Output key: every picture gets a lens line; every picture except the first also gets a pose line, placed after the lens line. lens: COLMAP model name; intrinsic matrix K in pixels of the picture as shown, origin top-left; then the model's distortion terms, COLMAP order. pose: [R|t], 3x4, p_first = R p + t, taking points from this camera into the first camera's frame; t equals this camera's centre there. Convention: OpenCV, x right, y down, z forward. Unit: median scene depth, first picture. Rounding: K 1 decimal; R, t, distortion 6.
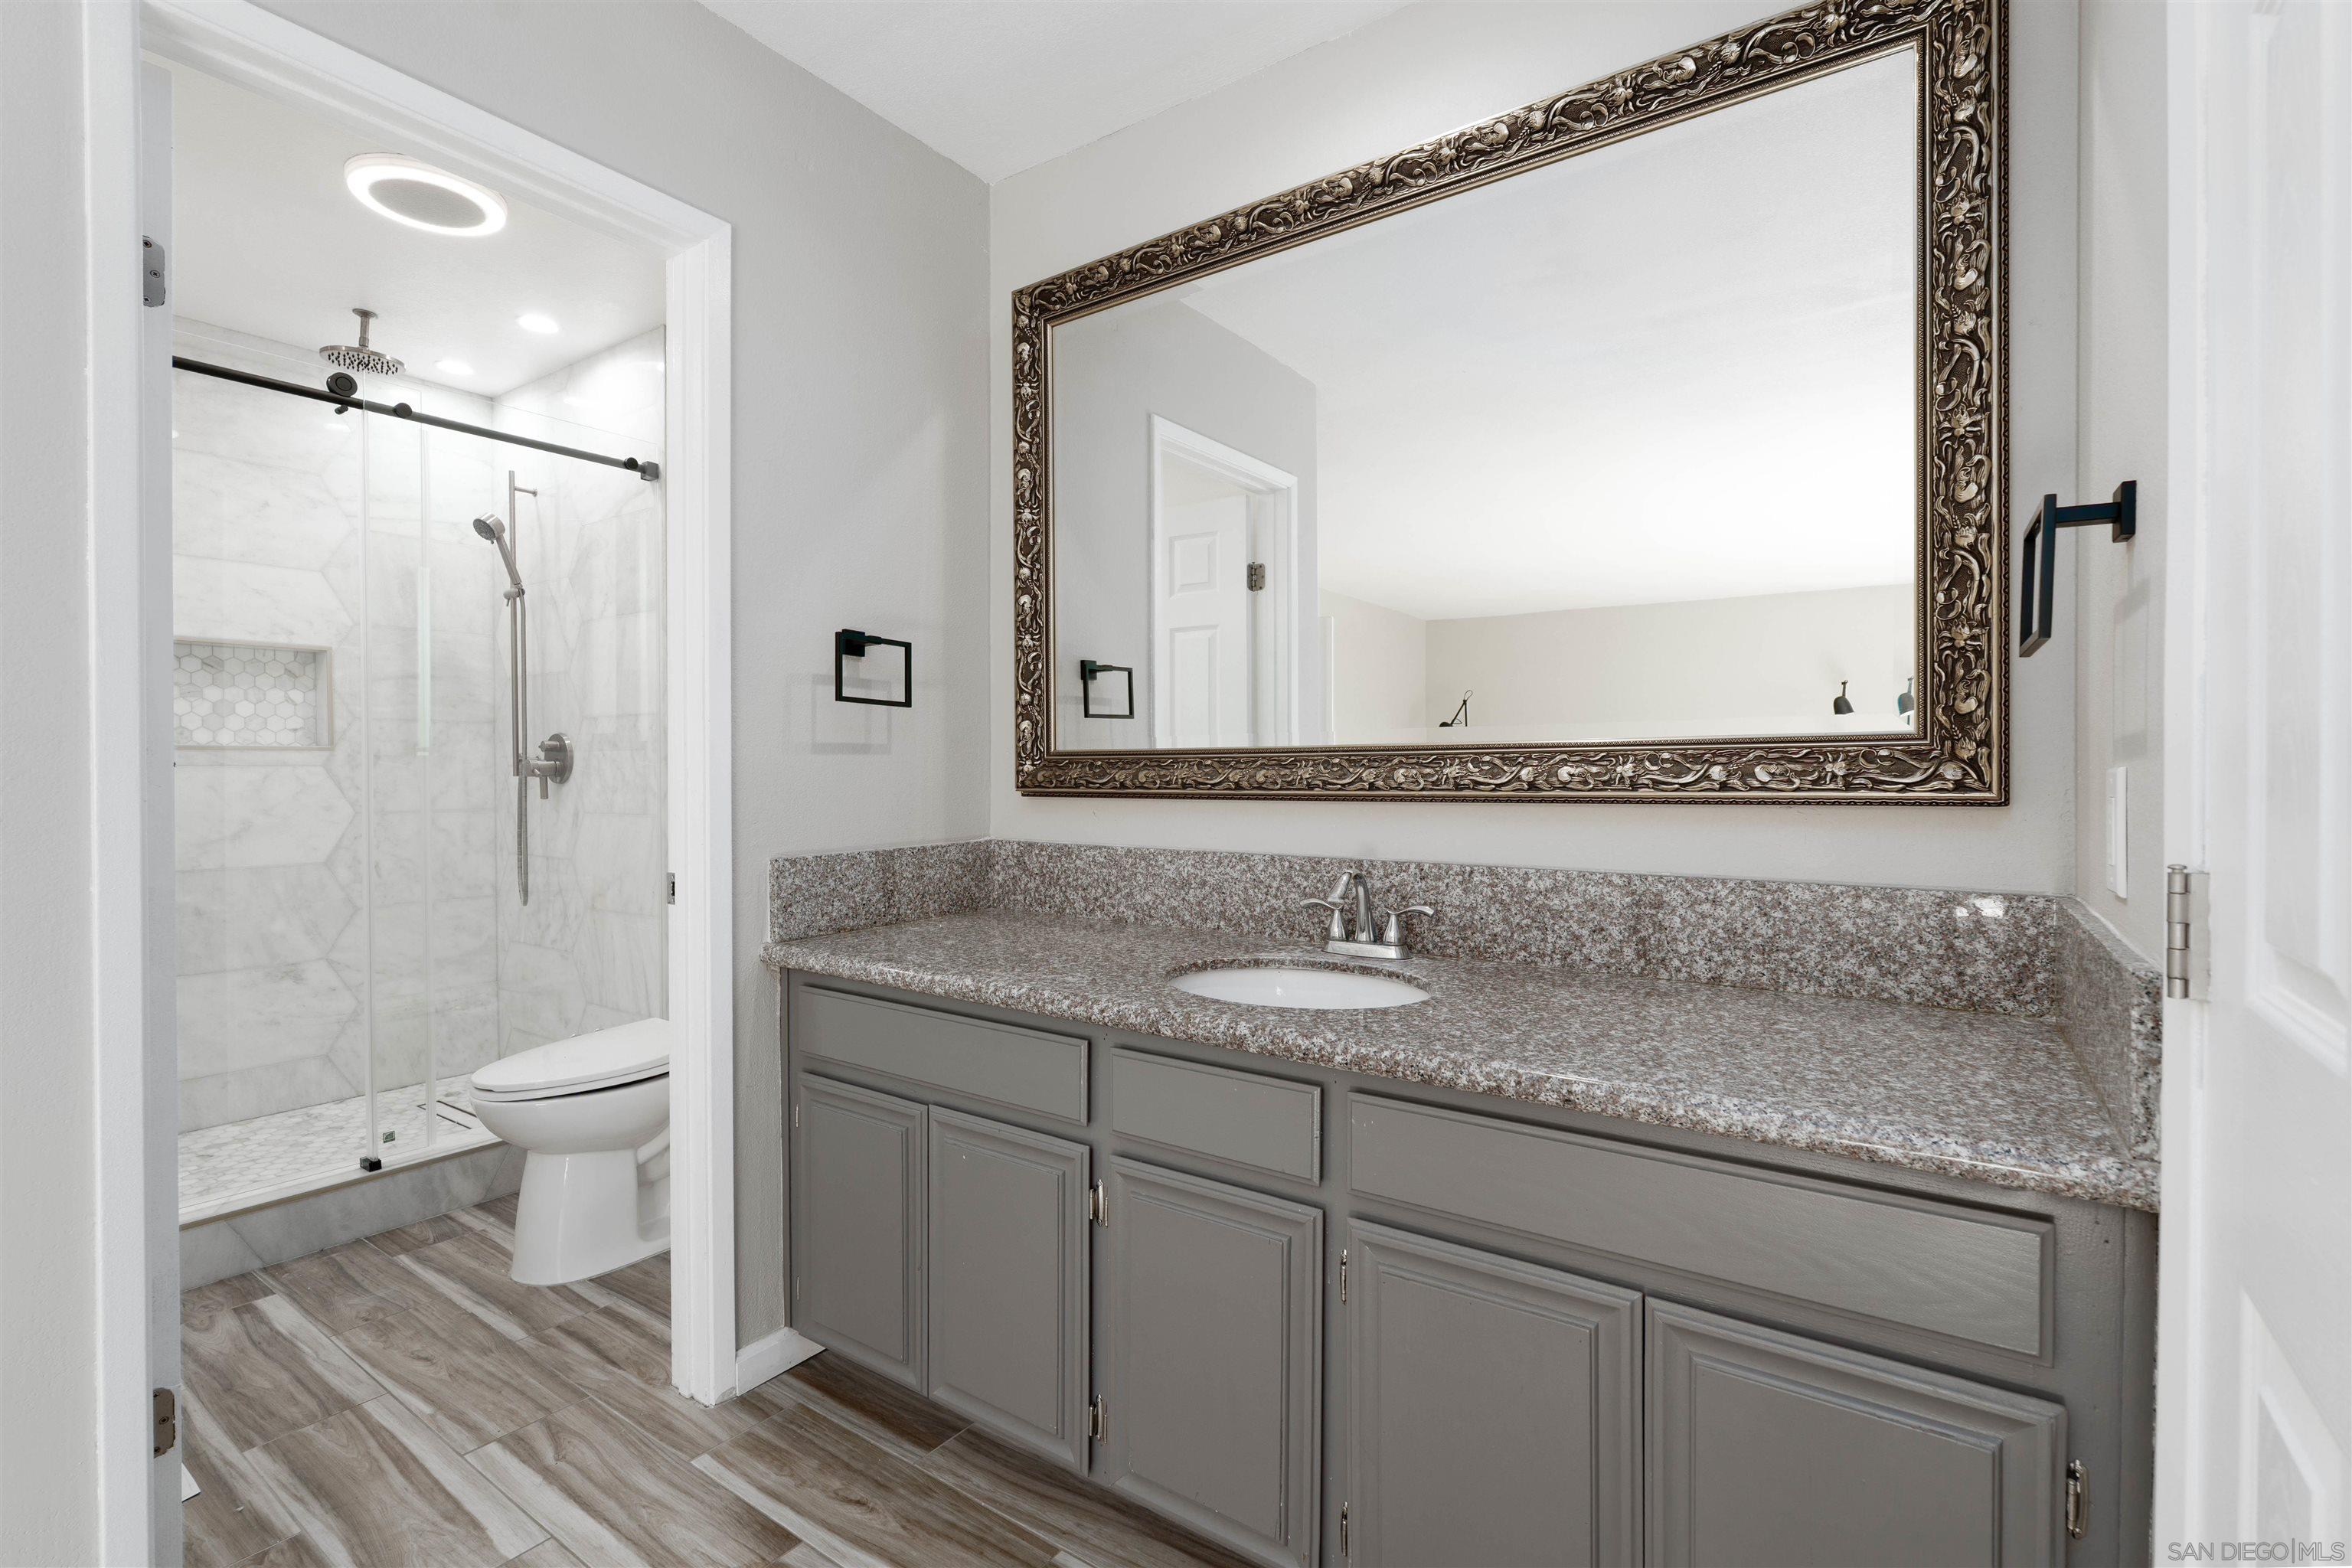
lens RADIAL K [[1076.0, 0, 1176.0], [0, 1076.0, 784.0], [0, 0, 1]] dist [-0.003822, 0.000016]
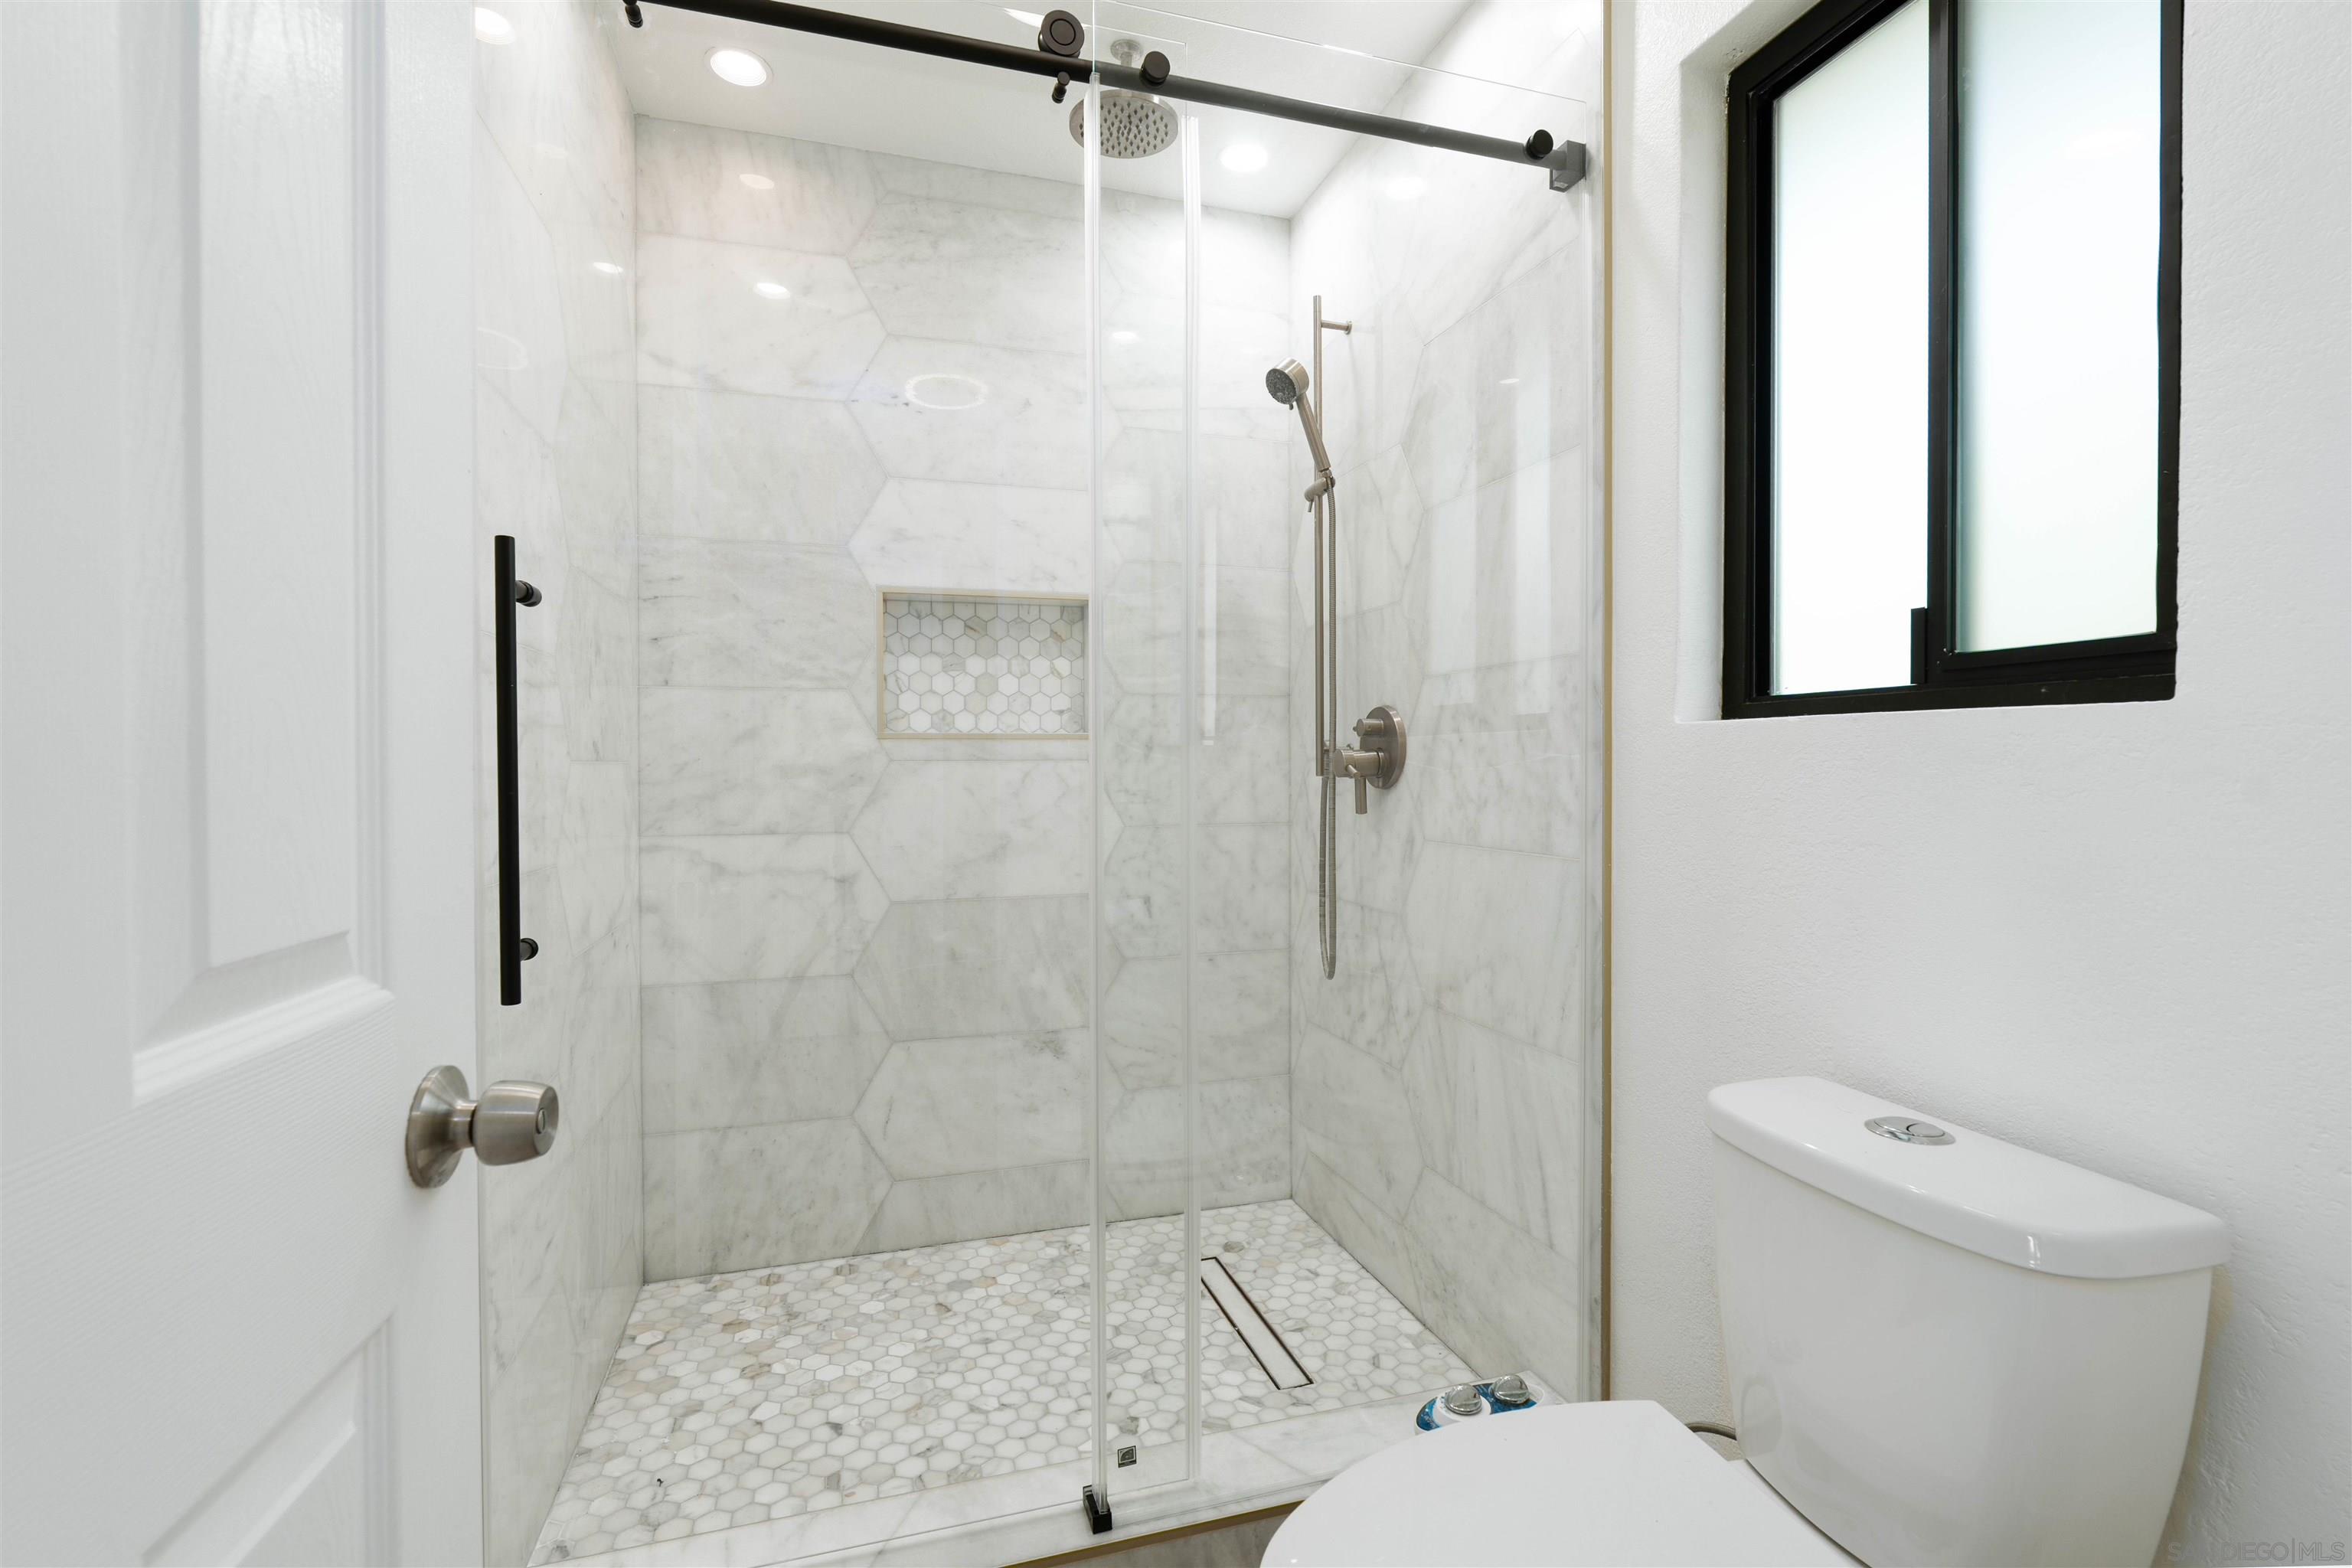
lens RADIAL K [[1076.0, 0, 1176.0], [0, 1076.0, 784.0], [0, 0, 1]] dist [-0.003822, 0.000016]
pose [[0.791954, 0.011306, -0.610476, -0.304605], [-0.006522, 0.999928, 0.010058, -0.008618], [0.610546, -0.003983, 0.791971, 0.461376]]
